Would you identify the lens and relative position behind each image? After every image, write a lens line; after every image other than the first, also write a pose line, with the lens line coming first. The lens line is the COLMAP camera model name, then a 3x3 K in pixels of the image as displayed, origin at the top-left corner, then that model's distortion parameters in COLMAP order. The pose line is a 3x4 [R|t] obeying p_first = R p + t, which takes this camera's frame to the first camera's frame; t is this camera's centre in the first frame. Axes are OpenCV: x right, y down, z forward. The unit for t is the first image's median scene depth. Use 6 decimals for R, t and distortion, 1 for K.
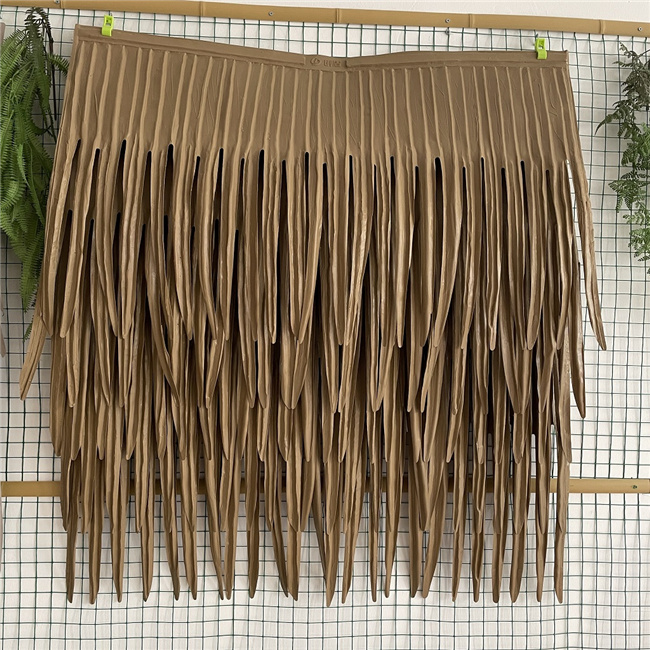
lens RADIAL K [[643.1, 0, 325.0], [0, 643.1, 325.0], [0, 0, 1]] dist [0.058789, -0.023298]
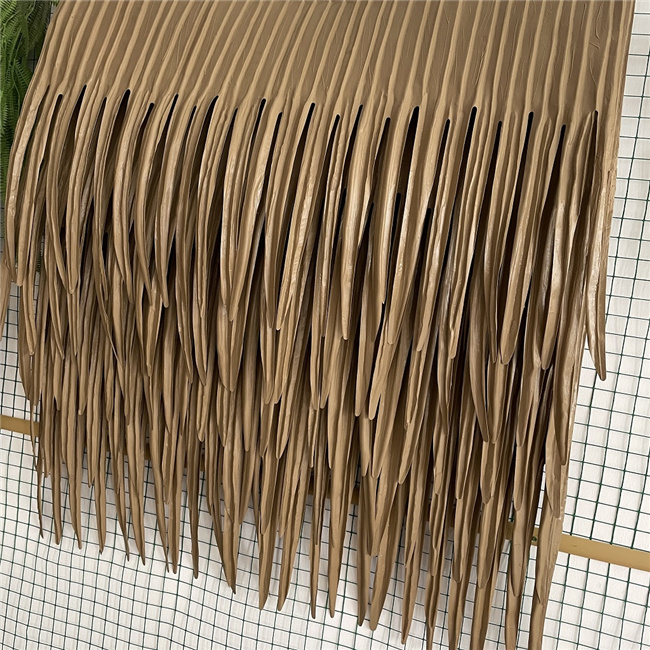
lens RADIAL K [[654.5, 0, 329.2], [0, 654.5, 325.9], [0, 0, 1]] dist [0.051697, -0.013162]
pose [[0.927594, 0.123224, -0.352683, 0.382476], [-0.097978, 0.991234, 0.088635, -0.053510], [0.360513, -0.047662, 0.931536, 0.197201]]
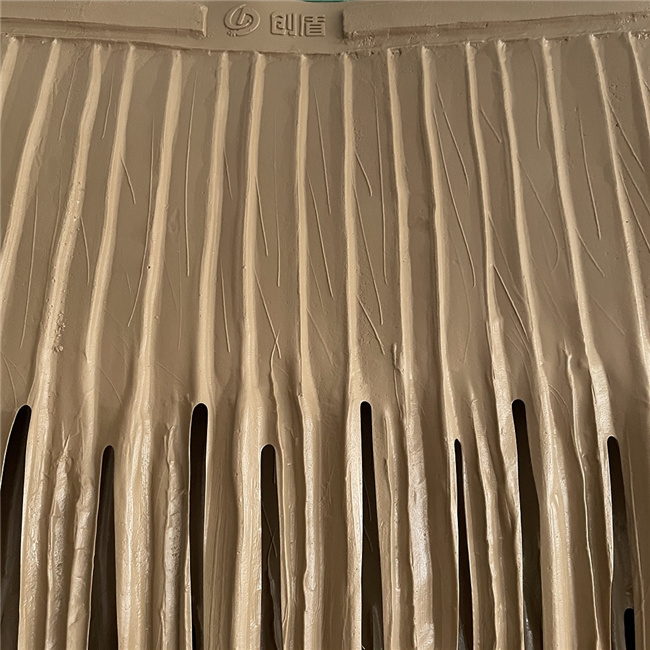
lens RADIAL K [[643.1, 0, 325.0], [0, 643.1, 325.0], [0, 0, 1]] dist [0.058789, -0.023298]
pose [[0.999611, -0.023086, -0.015662, 0.027018], [0.025048, 0.989898, 0.139551, -0.323625], [0.012282, -0.139889, 0.990091, 0.716876]]
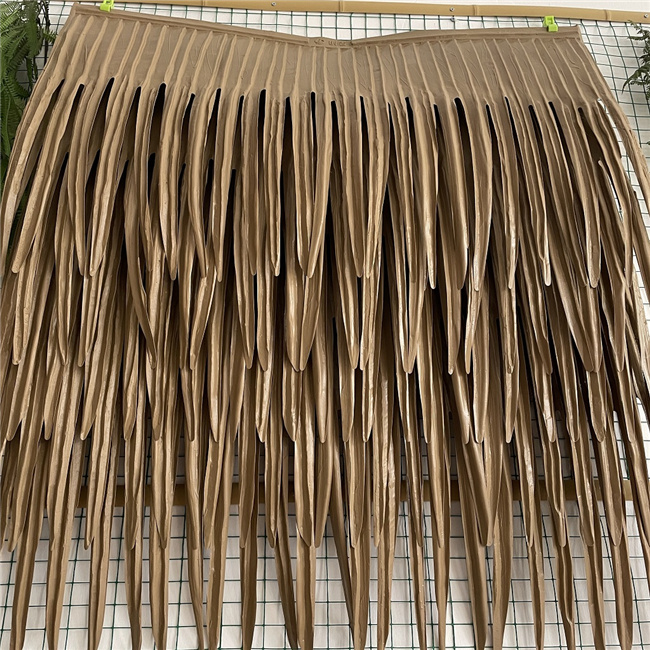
lens RADIAL K [[654.5, 0, 329.2], [0, 654.5, 325.9], [0, 0, 1]] dist [0.051697, -0.013162]
pose [[0.999558, -0.029334, 0.004810, -0.018624], [0.029195, 0.938309, -0.344563, 0.348496], [0.005594, 0.344551, 0.938751, 0.234694]]
